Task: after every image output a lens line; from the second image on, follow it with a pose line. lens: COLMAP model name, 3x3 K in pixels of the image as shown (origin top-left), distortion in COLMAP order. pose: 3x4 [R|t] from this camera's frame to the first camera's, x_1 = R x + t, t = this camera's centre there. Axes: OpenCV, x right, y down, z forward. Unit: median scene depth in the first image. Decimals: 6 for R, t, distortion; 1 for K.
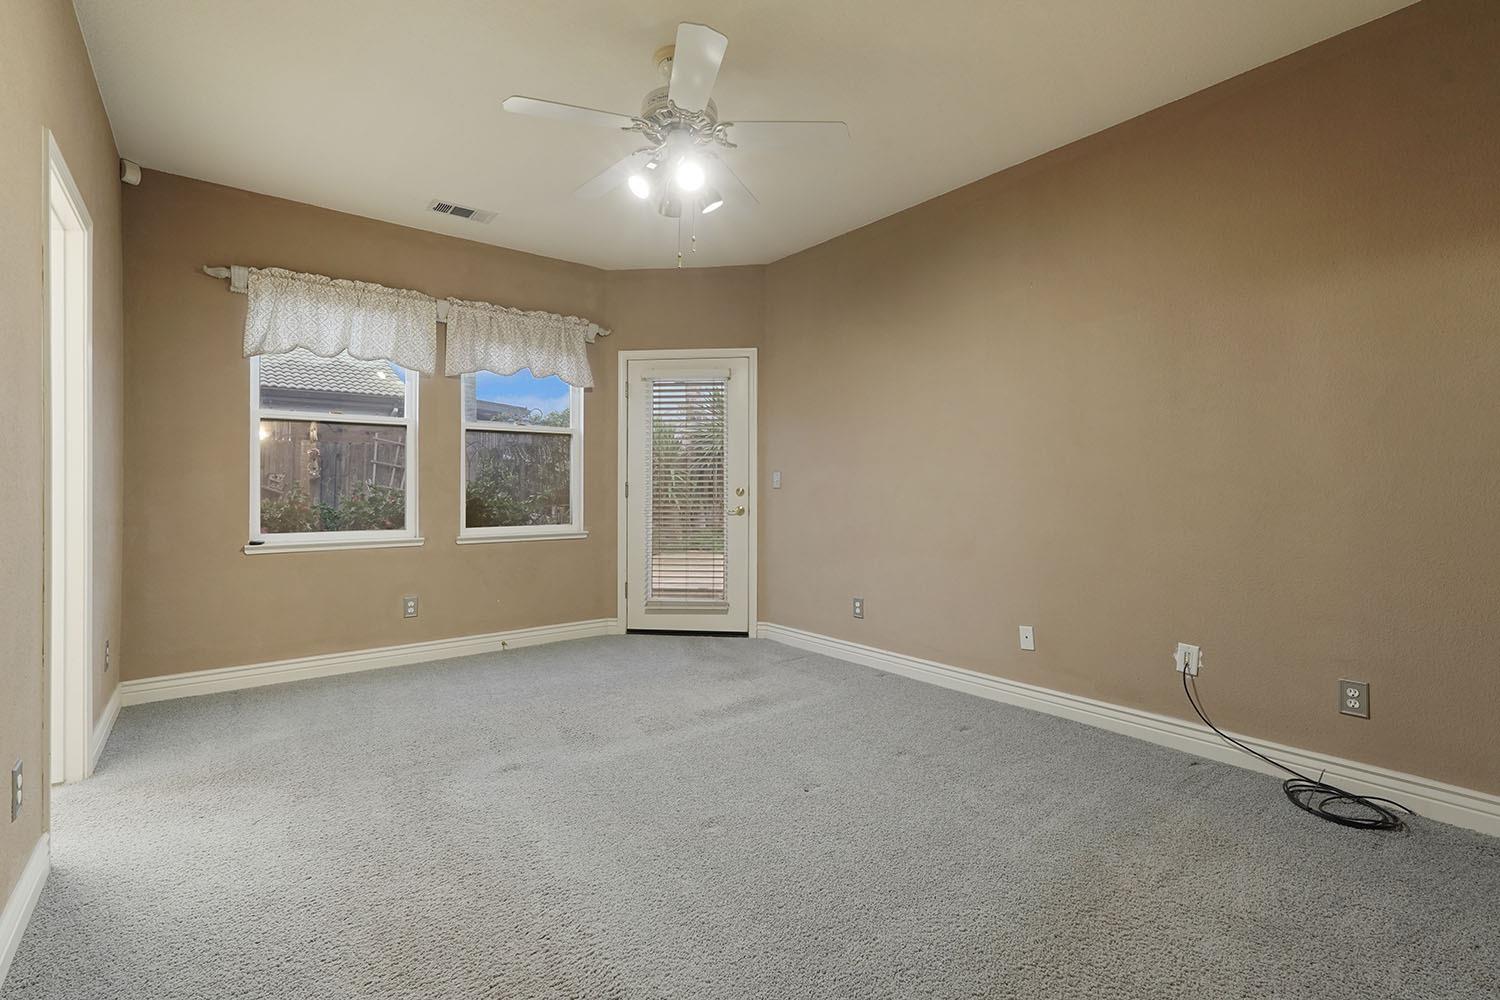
lens RADIAL K [[671.5, 0, 745.0], [0, 671.5, 500.1], [0, 0, 1]] dist [-0.012205, 0.010544]
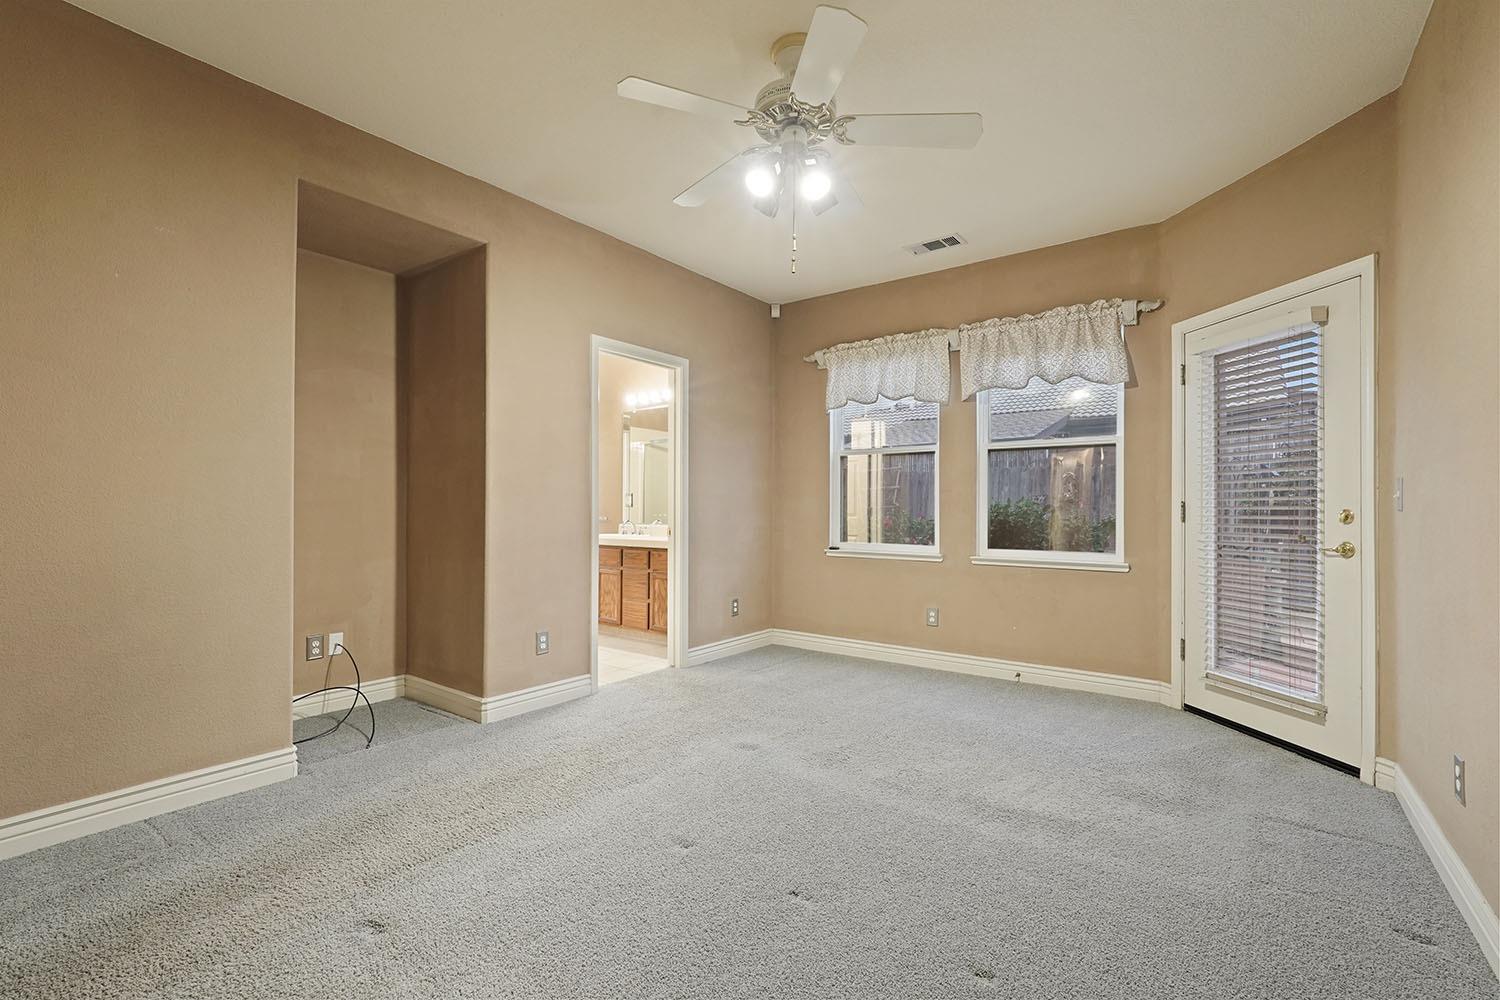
lens RADIAL K [[666.0, 0, 747.6], [0, 666.0, 505.8], [0, 0, 1]] dist [-0.016394, 0.007808]
pose [[0.248185, -0.001714, -0.968711, 0.430465], [-0.021574, 0.999741, -0.007297, -0.006411], [0.968472, 0.022710, 0.248084, 0.389431]]
